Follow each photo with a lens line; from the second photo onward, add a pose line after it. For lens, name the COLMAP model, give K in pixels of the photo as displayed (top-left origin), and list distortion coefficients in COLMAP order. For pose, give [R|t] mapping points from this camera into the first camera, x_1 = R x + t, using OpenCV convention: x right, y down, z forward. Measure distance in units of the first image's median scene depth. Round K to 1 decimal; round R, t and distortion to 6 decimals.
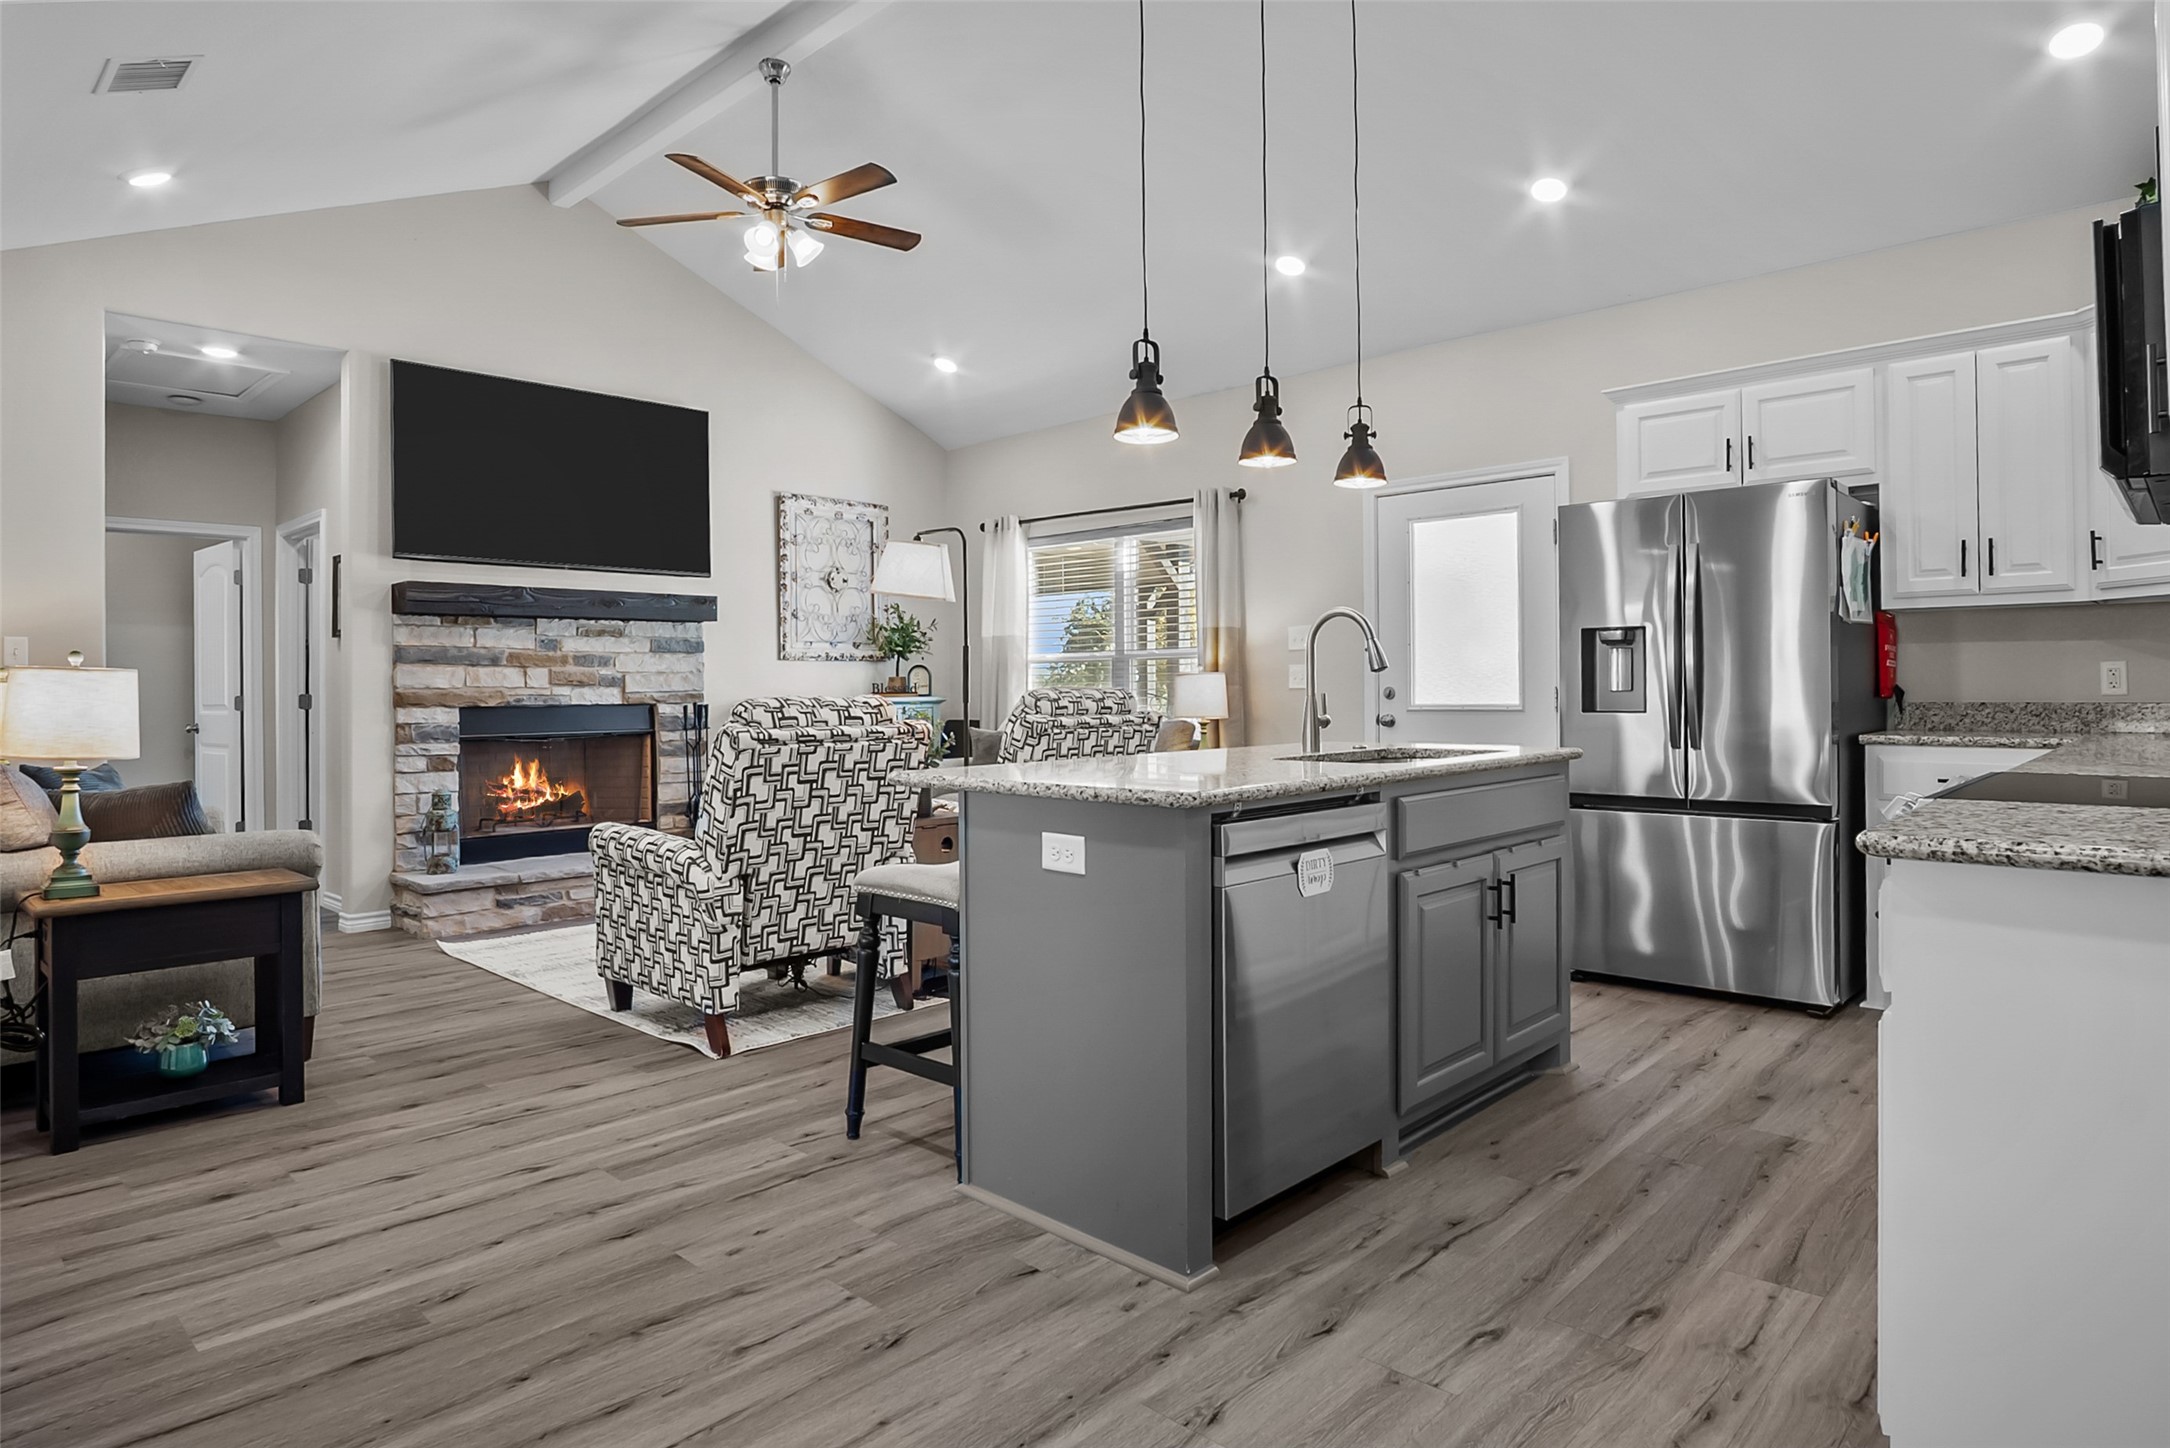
lens RADIAL K [[1218.7, 0, 1086.0], [0, 1218.7, 693.1], [0, 0, 1]] dist [-0.003034, -0.000364]
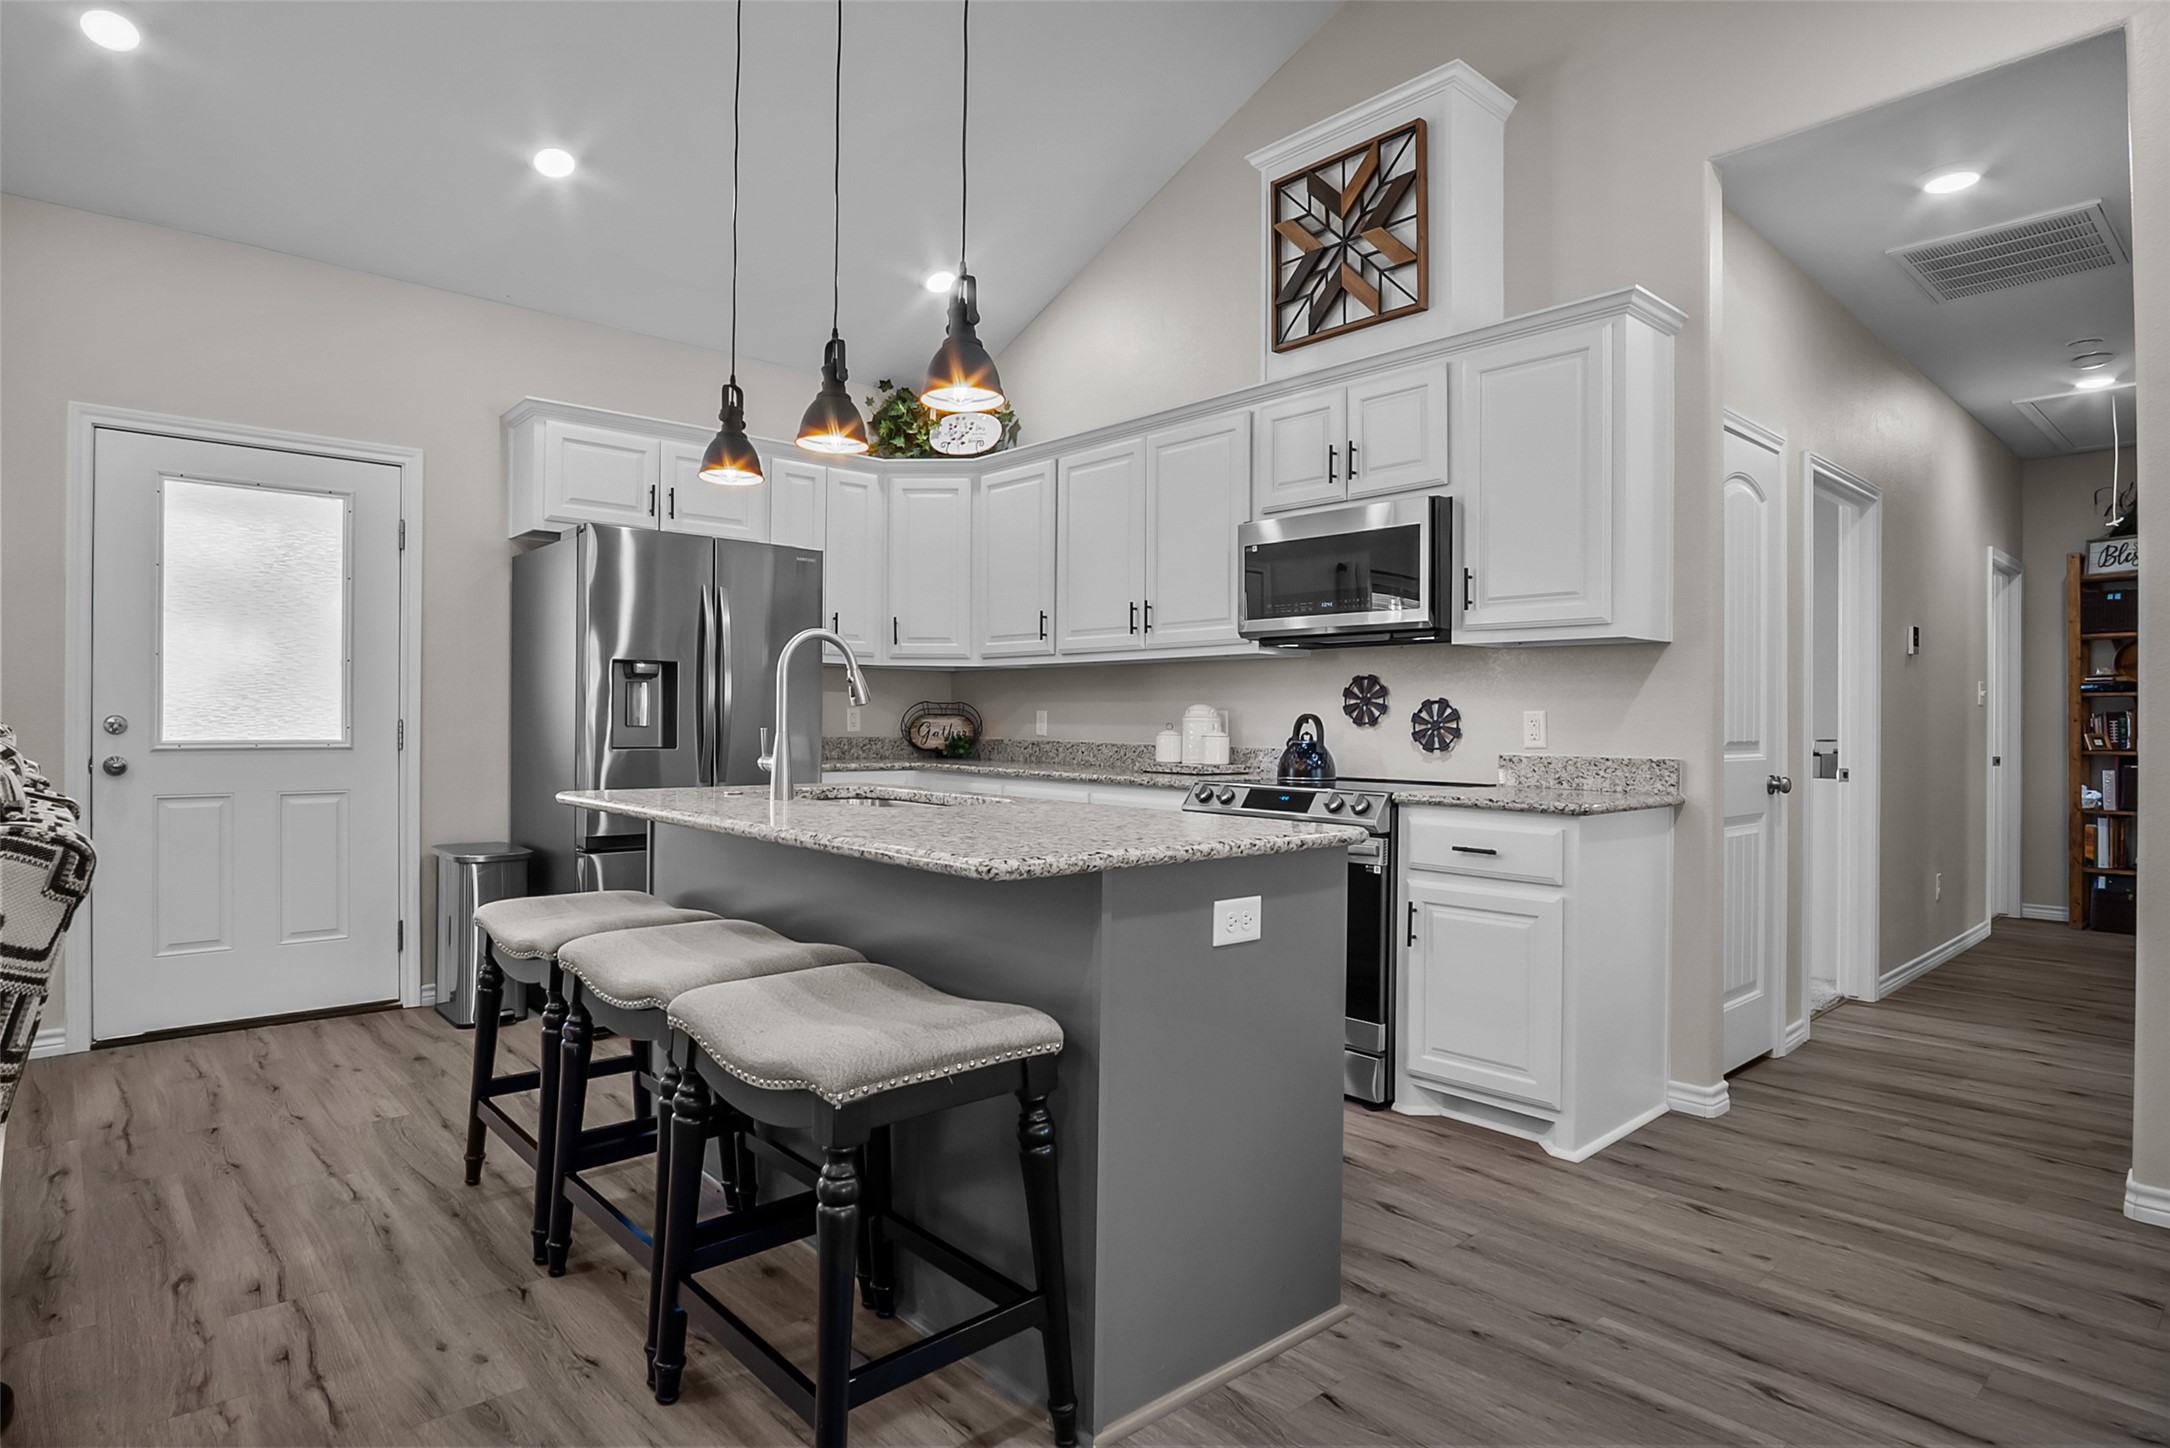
lens RADIAL K [[1177.4, 0, 1085.0], [0, 1177.4, 724.0], [0, 0, 1]] dist [-0.017375, -0.000510]
pose [[0.082648, 0.007415, 0.996551, -0.720917], [-0.005525, 0.999960, -0.006982, 0.000783], [-0.996564, -0.004929, 0.082686, 0.891869]]
